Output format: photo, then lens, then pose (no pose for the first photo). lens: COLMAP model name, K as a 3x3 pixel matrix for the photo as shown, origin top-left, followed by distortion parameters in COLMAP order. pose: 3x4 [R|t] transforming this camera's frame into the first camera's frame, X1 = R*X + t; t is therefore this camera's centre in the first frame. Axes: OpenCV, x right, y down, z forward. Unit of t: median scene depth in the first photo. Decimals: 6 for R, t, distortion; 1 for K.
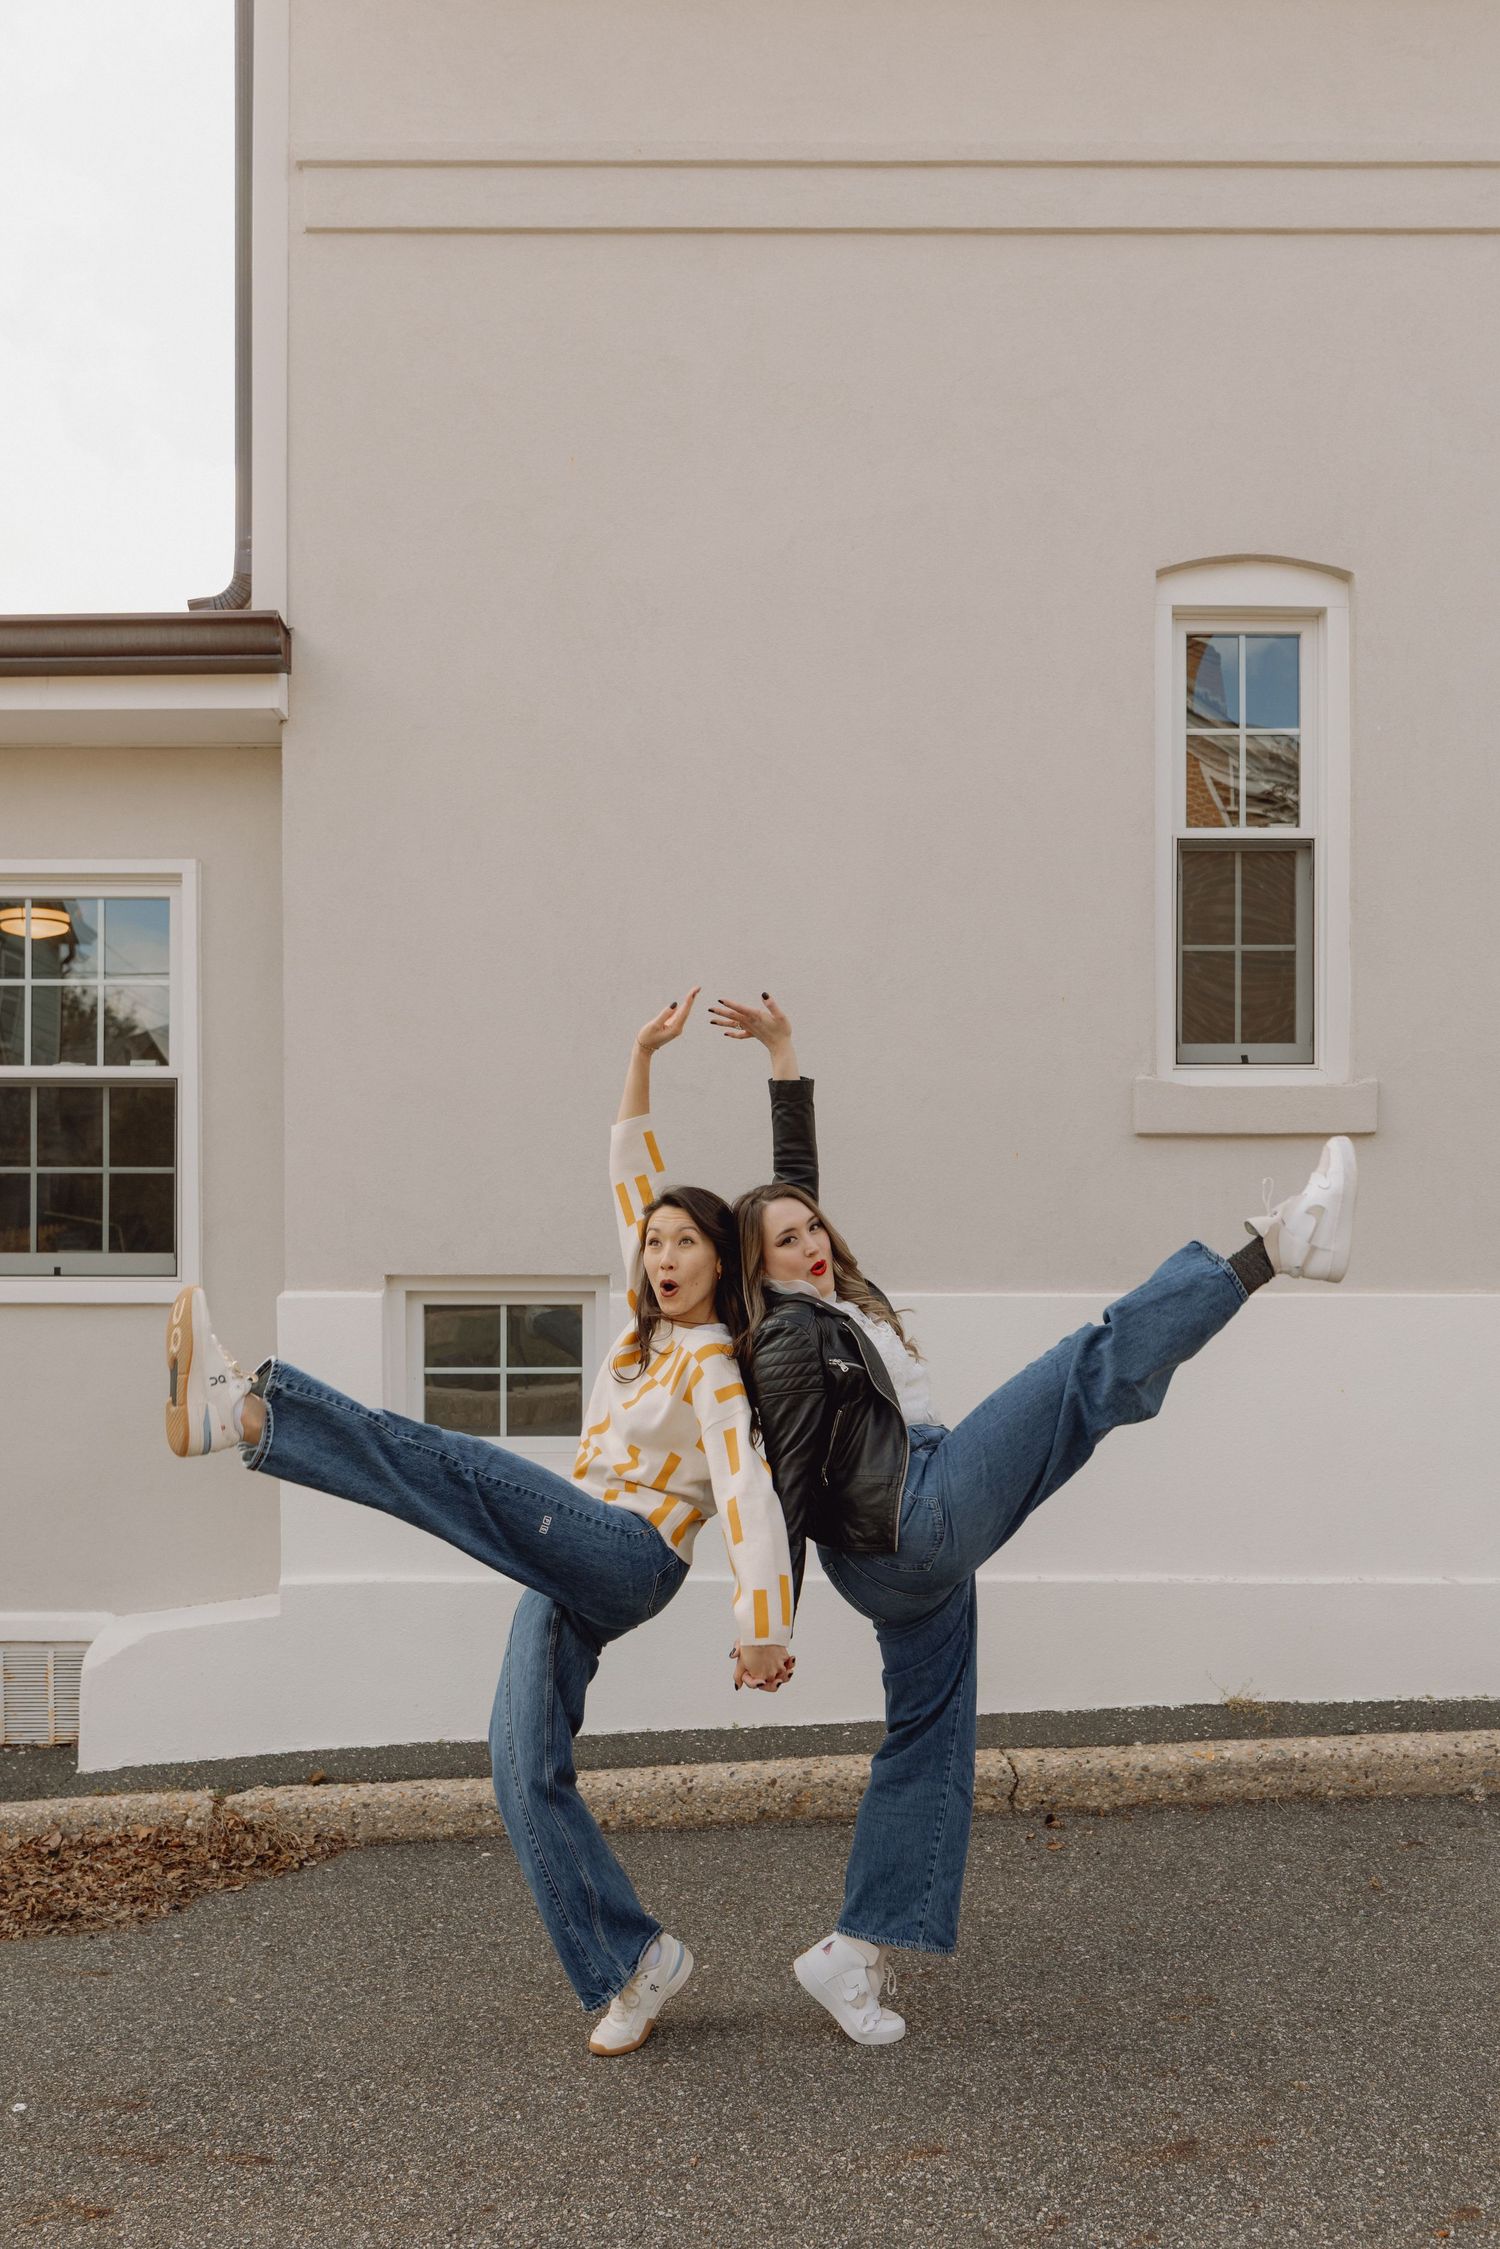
lens RADIAL K [[1733.7, 0, 795.7], [0, 1733.7, 1285.8], [0, 0, 1]] dist [0.023853, -0.042447]
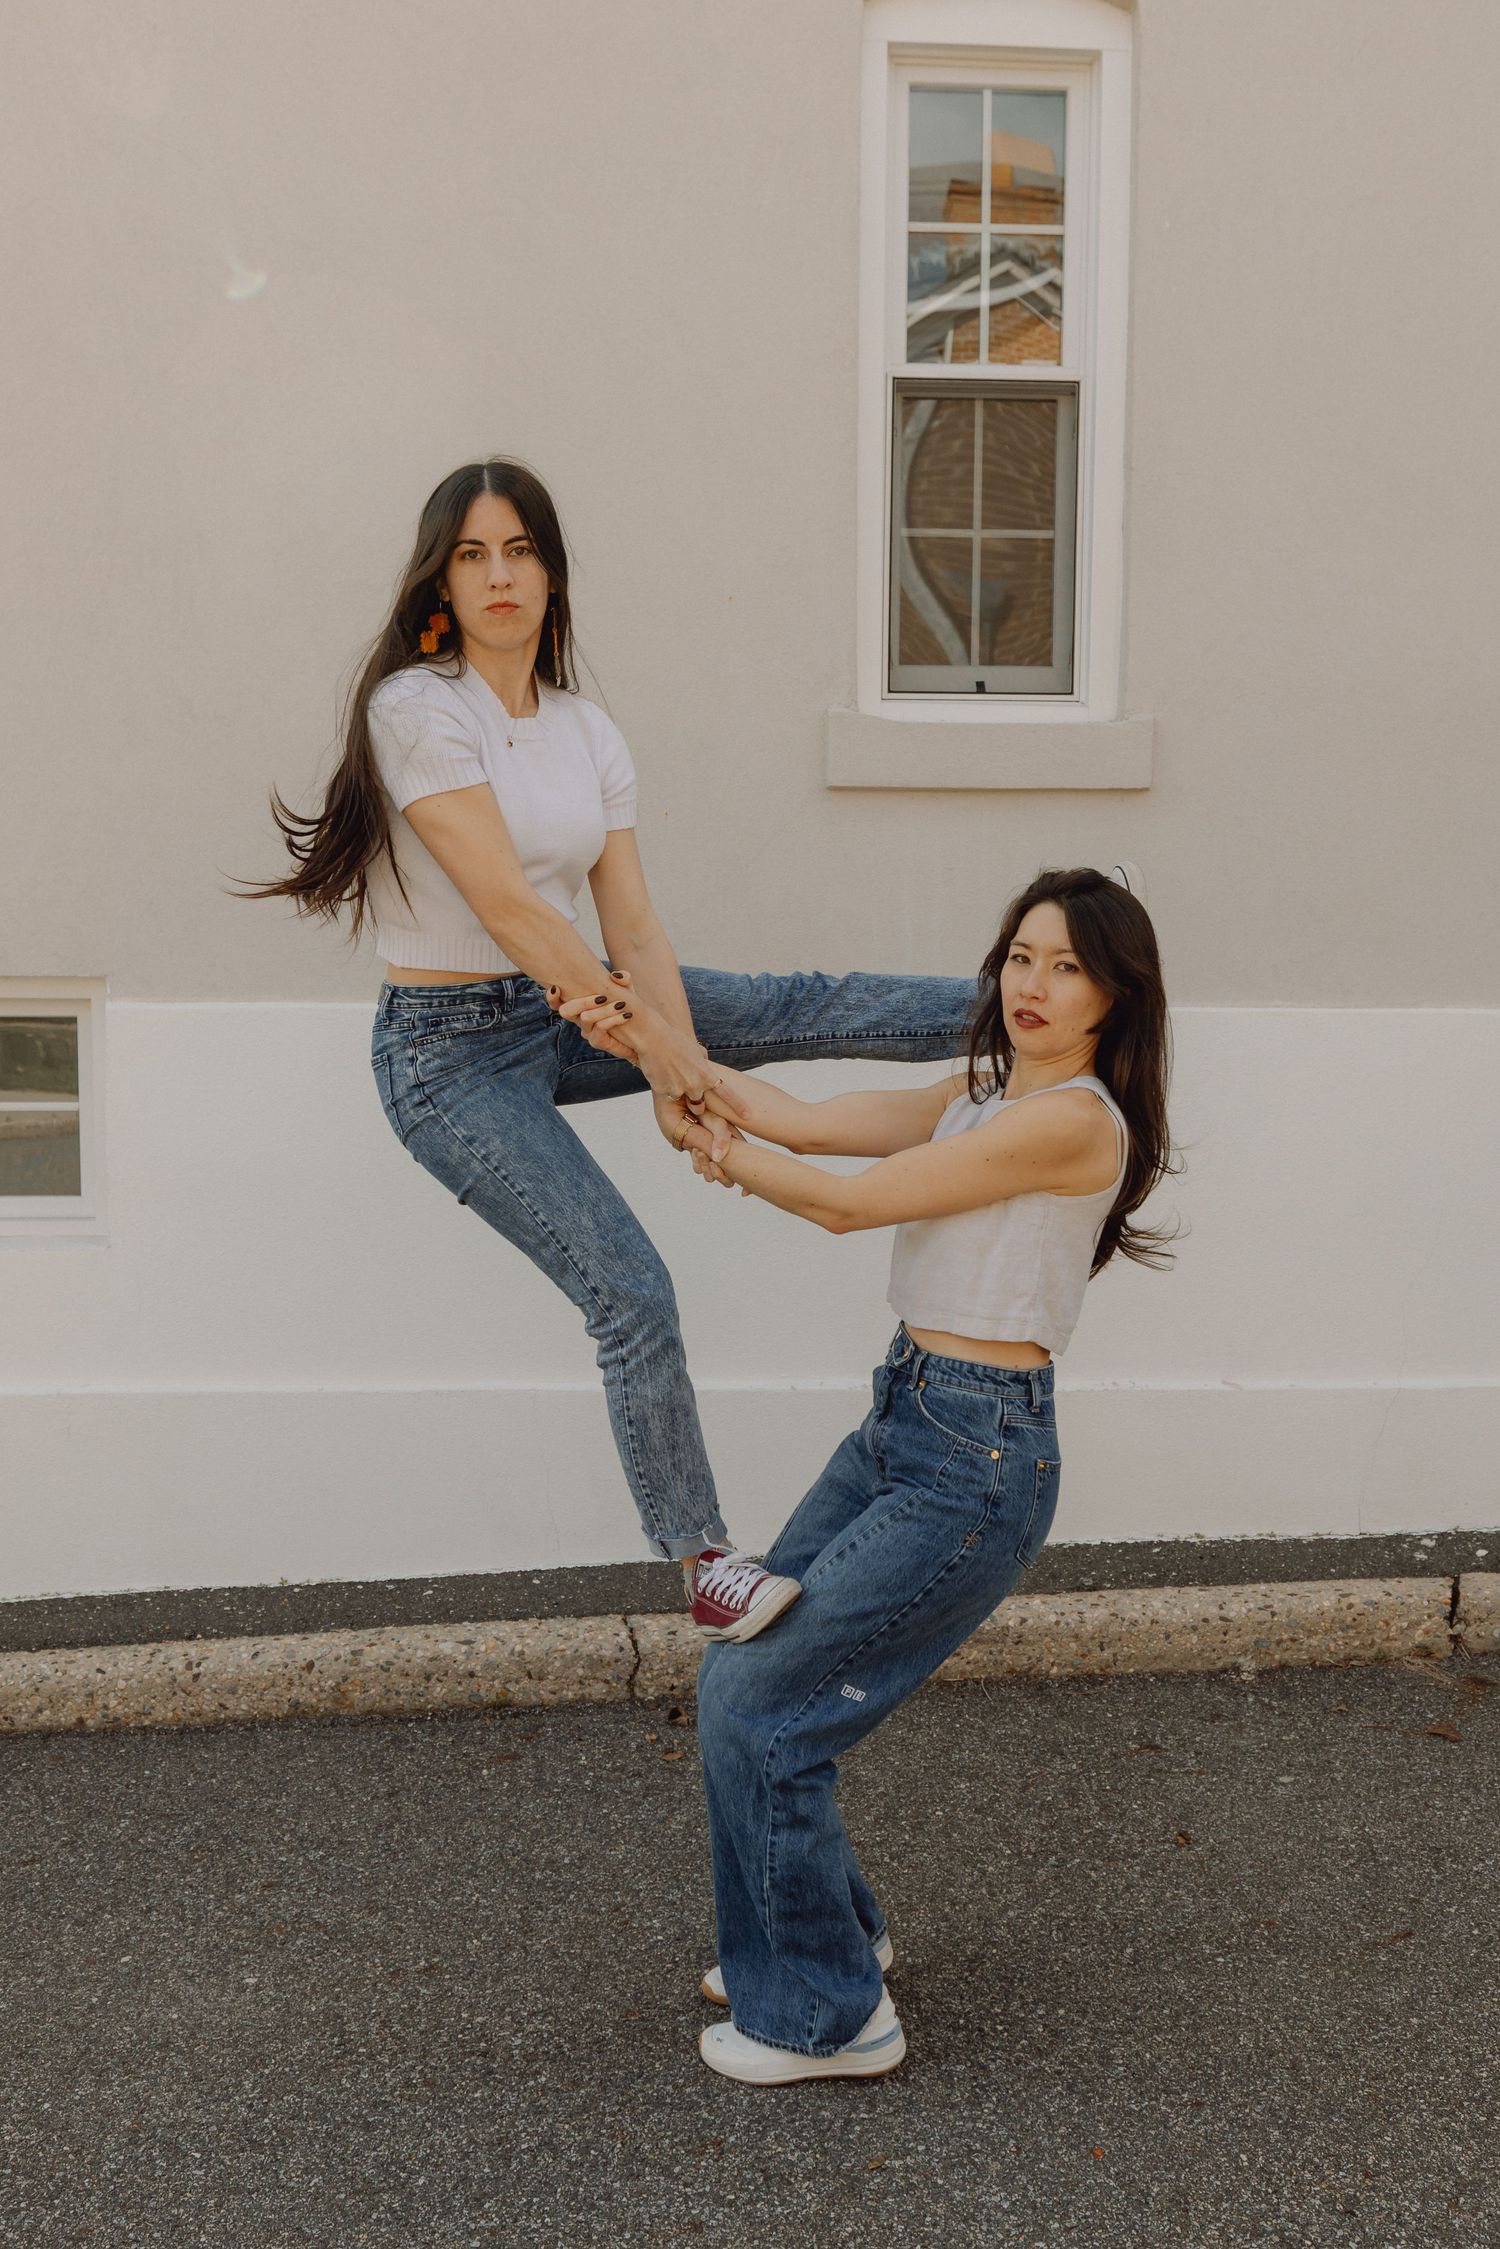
lens RADIAL K [[2008.1, 0, 711.5], [0, 2008.1, 1141.7], [0, 0, 1]] dist [-0.001412, 0.009868]
pose [[0.998970, 0.001169, 0.045353, 0.117025], [-0.004895, 0.996609, 0.082141, -0.008032], [-0.045103, -0.082278, 0.995588, 0.155021]]
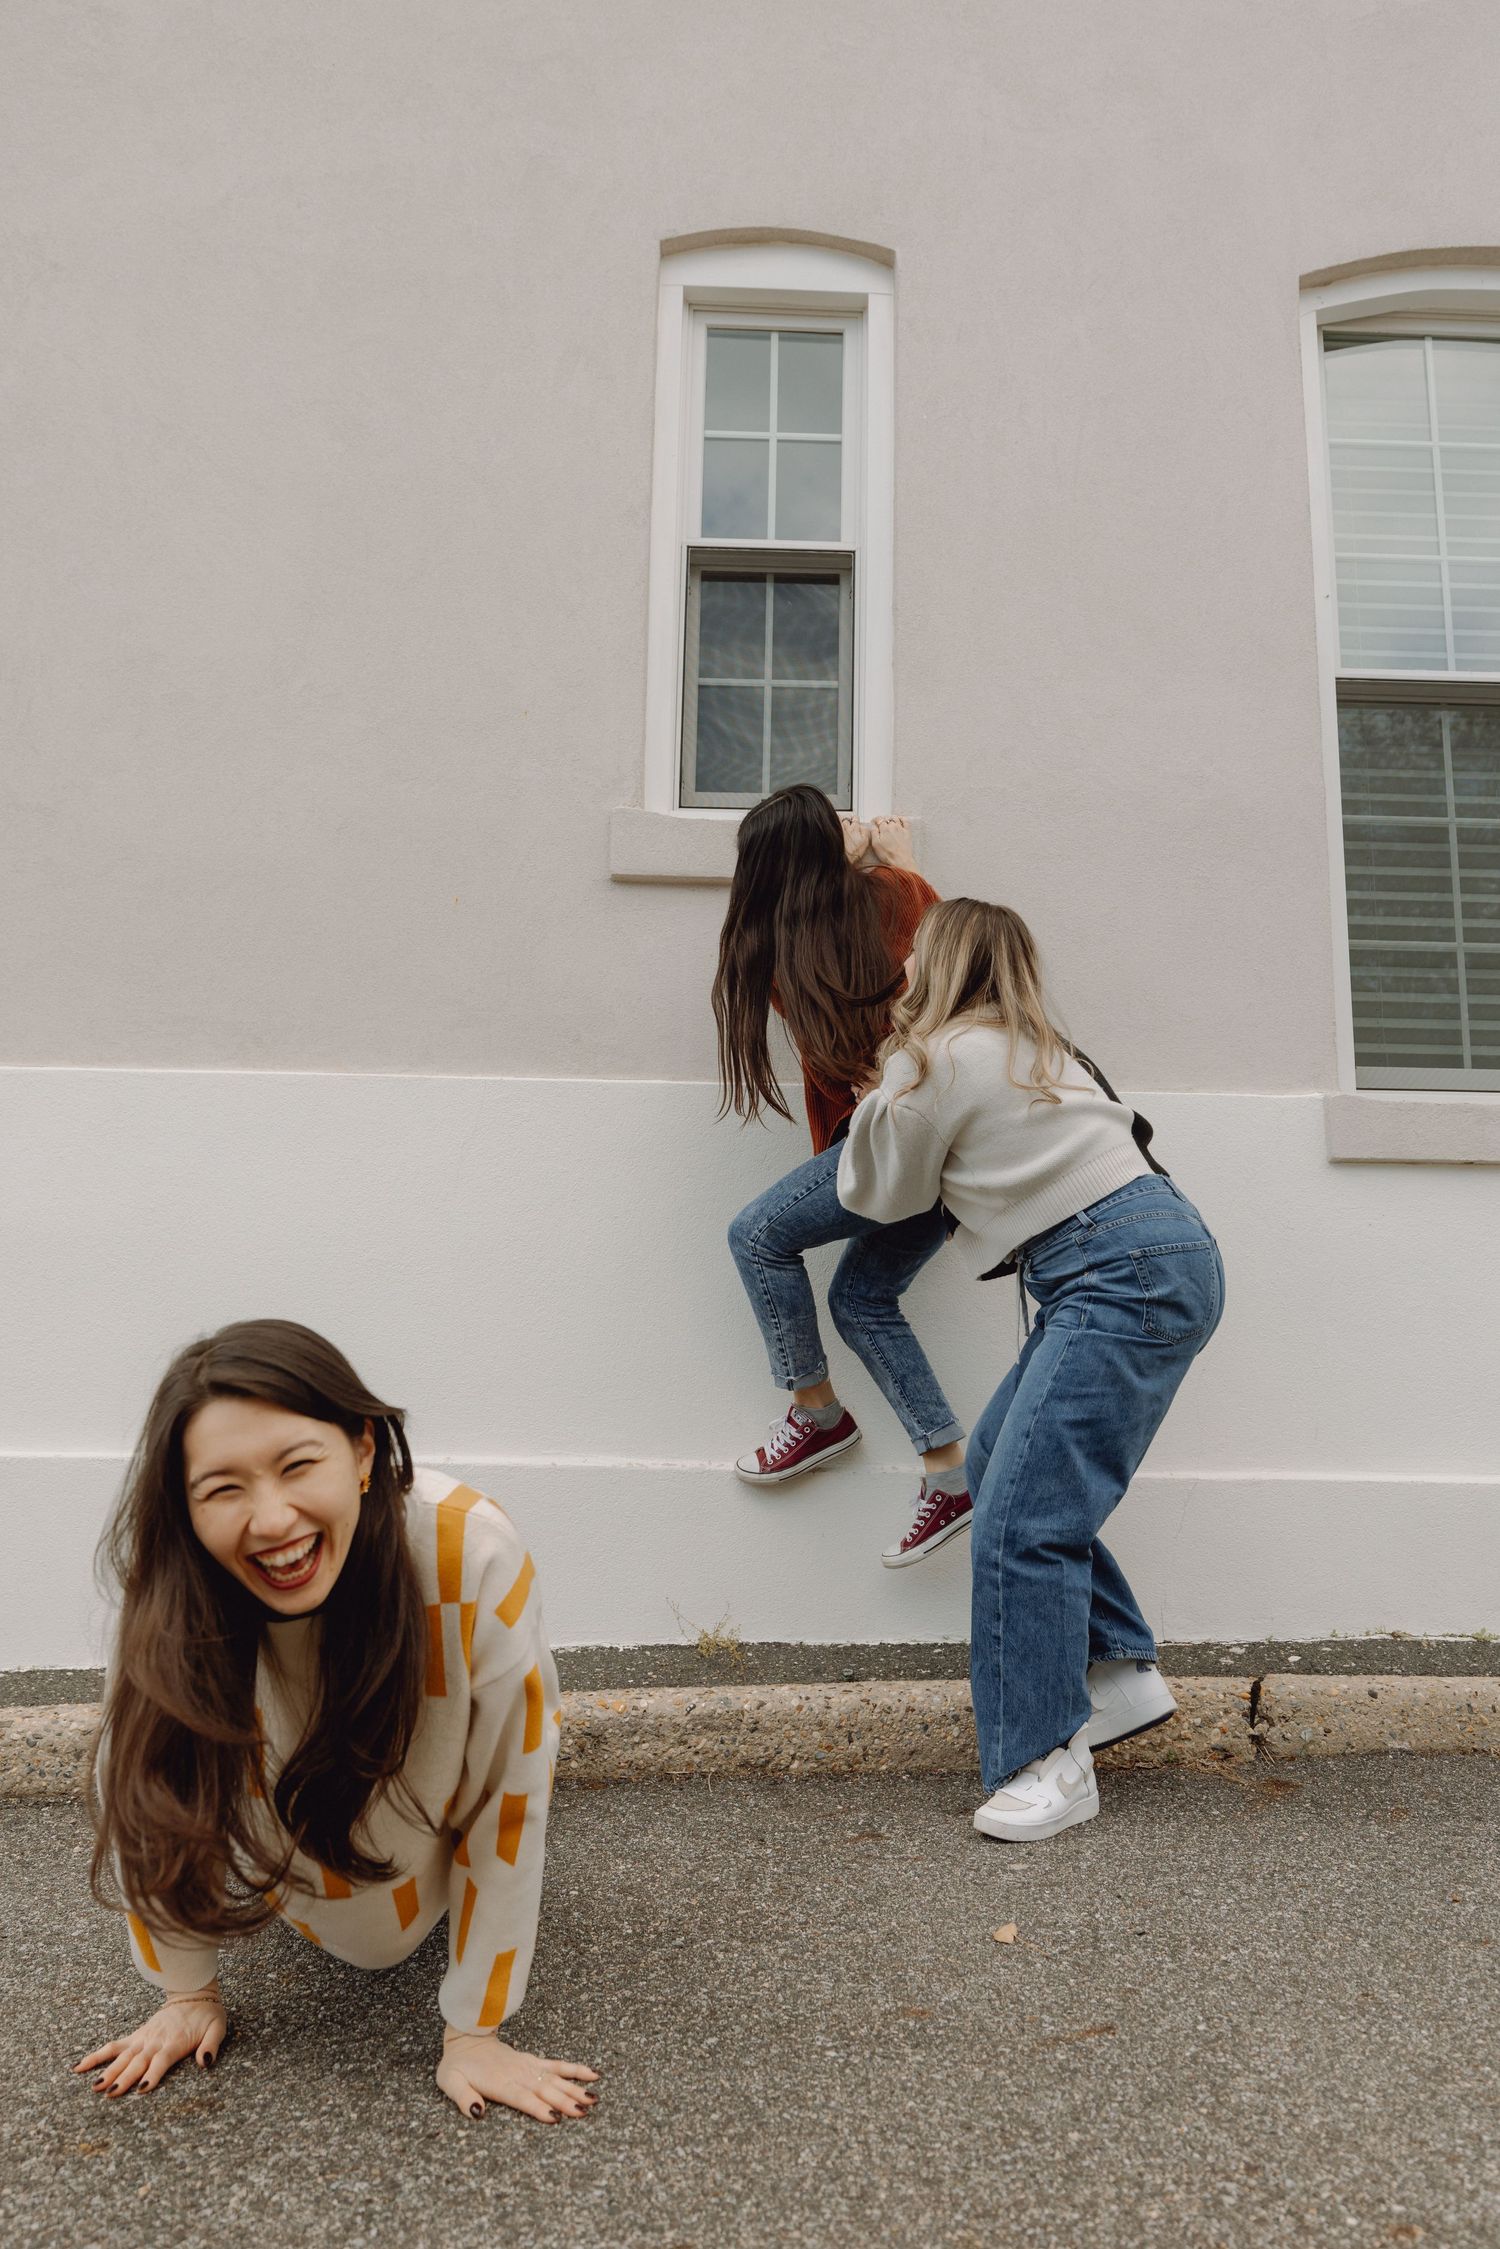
lens RADIAL K [[1515.1, 0, 767.1], [0, 1515.1, 1132.9], [0, 0, 1]] dist [0.012002, -0.015255]
pose [[0.999698, 0.020354, 0.013805, 0.278972], [-0.017582, 0.983957, -0.177536, 0.154484], [-0.017197, 0.177239, 0.984018, 0.382087]]
